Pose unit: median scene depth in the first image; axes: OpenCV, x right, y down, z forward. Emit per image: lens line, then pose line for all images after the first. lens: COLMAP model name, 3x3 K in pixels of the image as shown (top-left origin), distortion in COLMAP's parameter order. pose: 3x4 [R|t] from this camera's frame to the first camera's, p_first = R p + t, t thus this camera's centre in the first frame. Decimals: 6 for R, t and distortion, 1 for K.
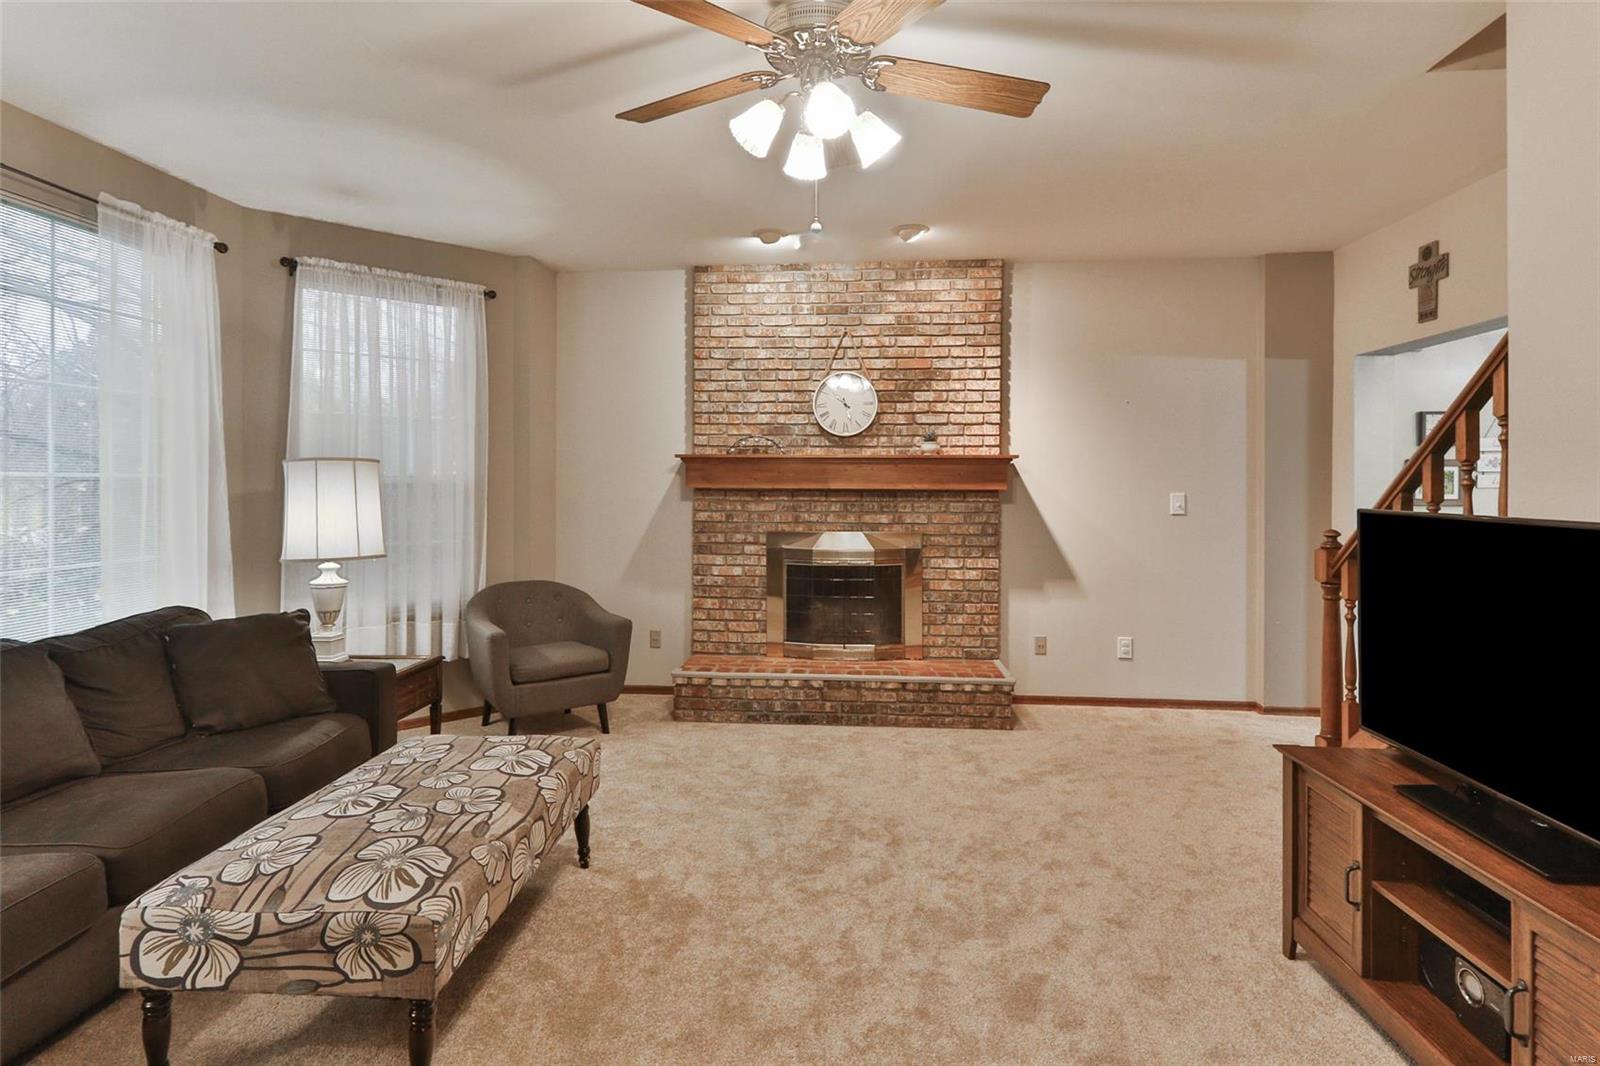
lens RADIAL K [[808.1, 0, 779.1], [0, 808.1, 487.6], [0, 0, 1]] dist [0.000989, -0.000110]
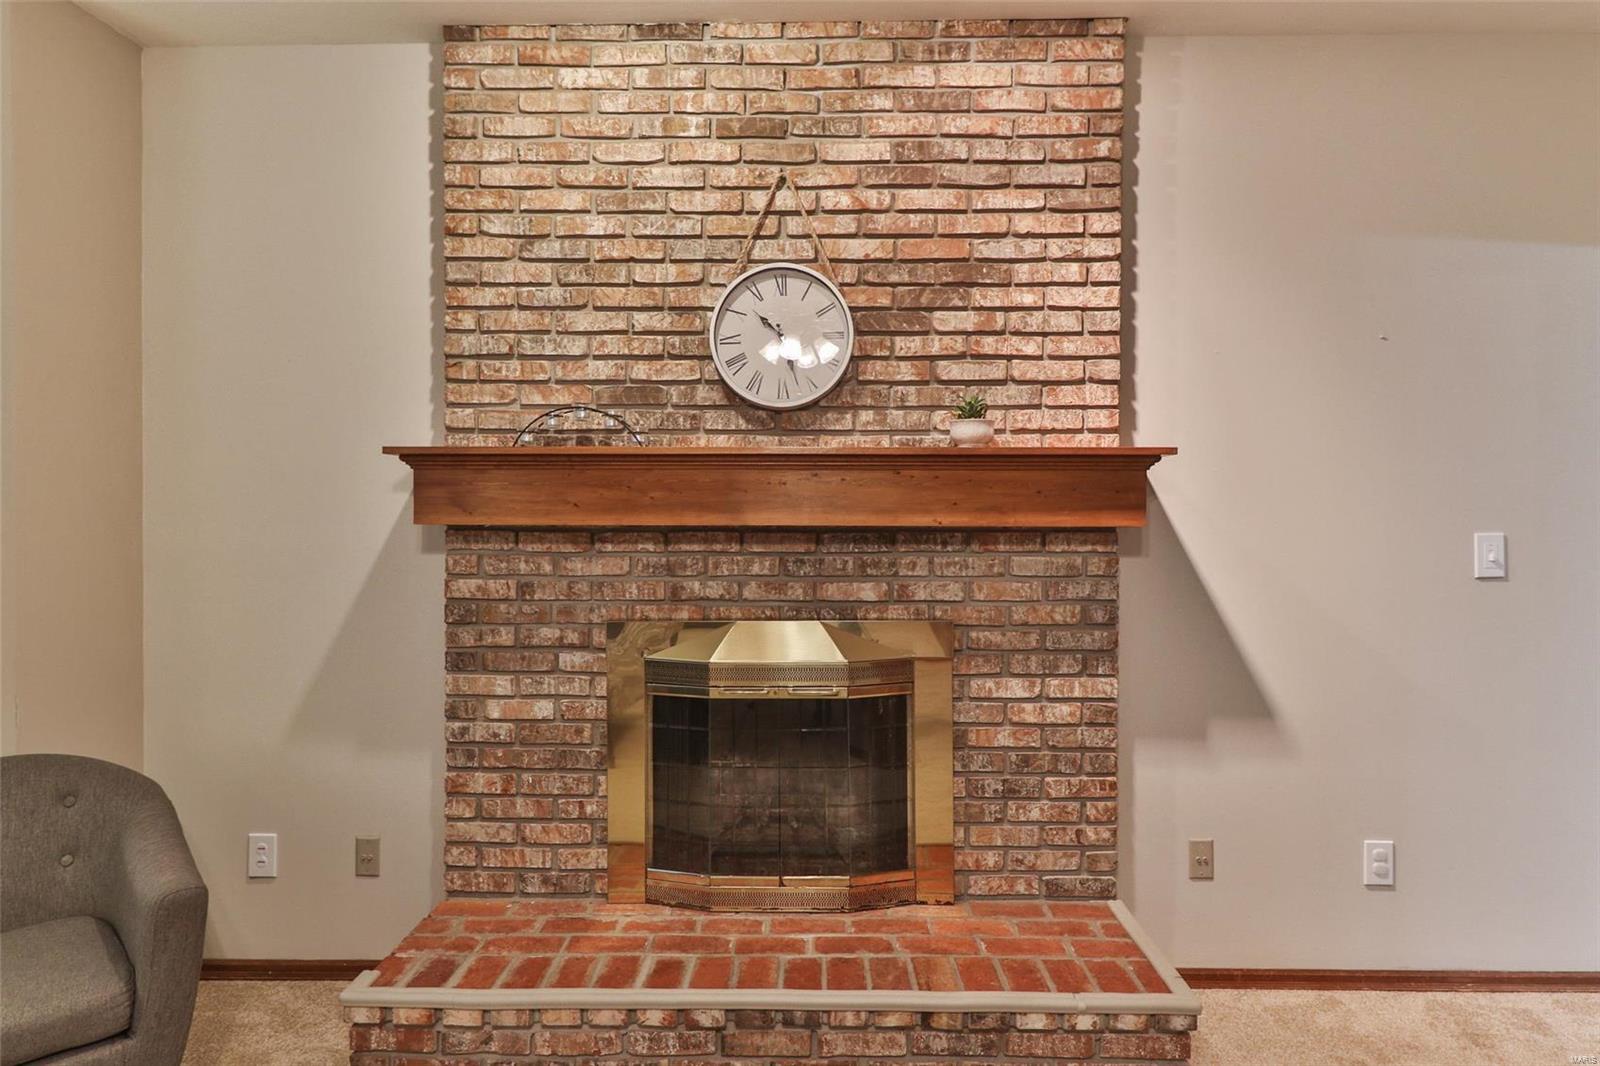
lens RADIAL K [[882.9, 0, 795.9], [0, 882.9, 511.8], [0, 0, 1]] dist [0.001310, 0.000022]
pose [[0.996985, -0.002785, 0.077542, 0.051468], [0.003264, 0.999976, -0.006050, -0.003121], [-0.077523, 0.006285, 0.996971, 0.511804]]
